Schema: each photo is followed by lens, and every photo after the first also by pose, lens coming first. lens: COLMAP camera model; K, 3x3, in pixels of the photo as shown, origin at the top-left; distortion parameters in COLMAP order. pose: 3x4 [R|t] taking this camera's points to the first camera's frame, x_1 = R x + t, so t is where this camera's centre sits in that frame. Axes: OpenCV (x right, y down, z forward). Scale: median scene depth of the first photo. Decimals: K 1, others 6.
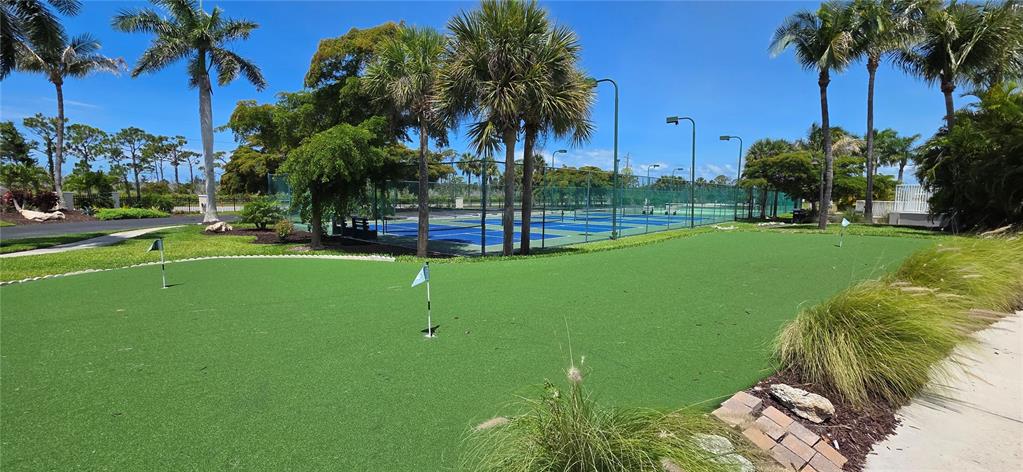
lens RADIAL K [[404.0, 0, 511.5], [0, 404.0, 236.0], [0, 0, 1]] dist [-0.001804, -0.000202]
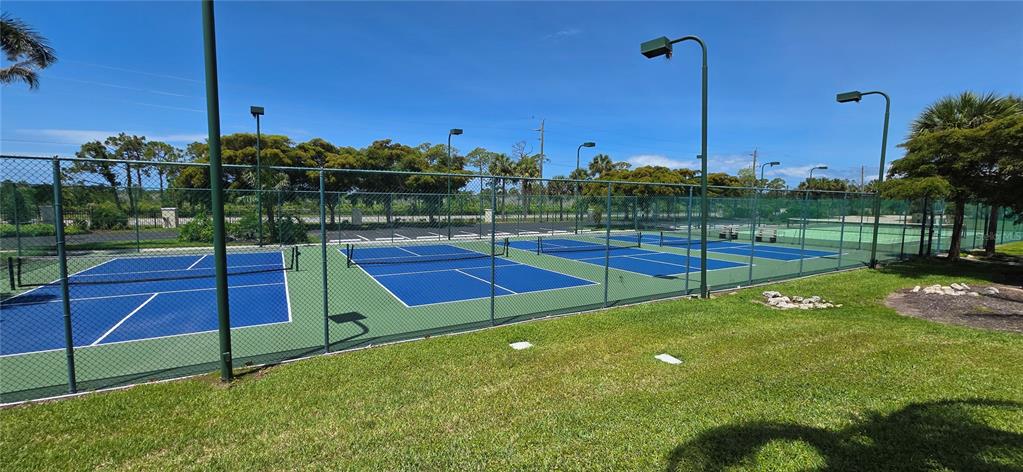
lens RADIAL K [[414.3, 0, 511.5], [0, 414.3, 236.0], [0, 0, 1]] dist [-0.000689, 0.000006]
pose [[0.949074, 0.023352, -0.314186, 0.297026], [-0.030277, 0.999394, -0.017178, -0.050483], [0.313594, 0.025815, 0.949206, 0.389343]]
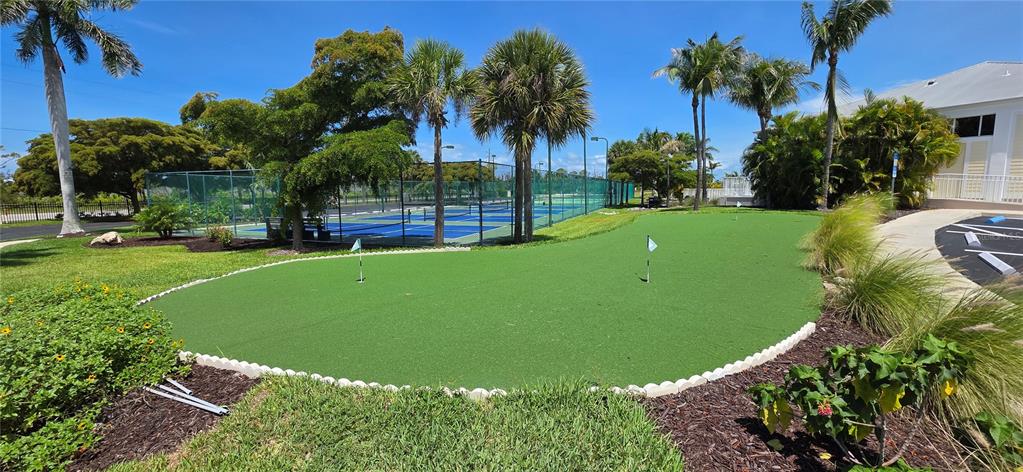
lens RADIAL K [[404.0, 0, 511.5], [0, 404.0, 236.0], [0, 0, 1]] dist [-0.001804, -0.000202]
pose [[0.931246, -0.063641, 0.358790, -0.152254], [0.058133, 0.997967, 0.026130, -0.000495], [-0.359723, -0.003476, 0.933053, -0.032935]]
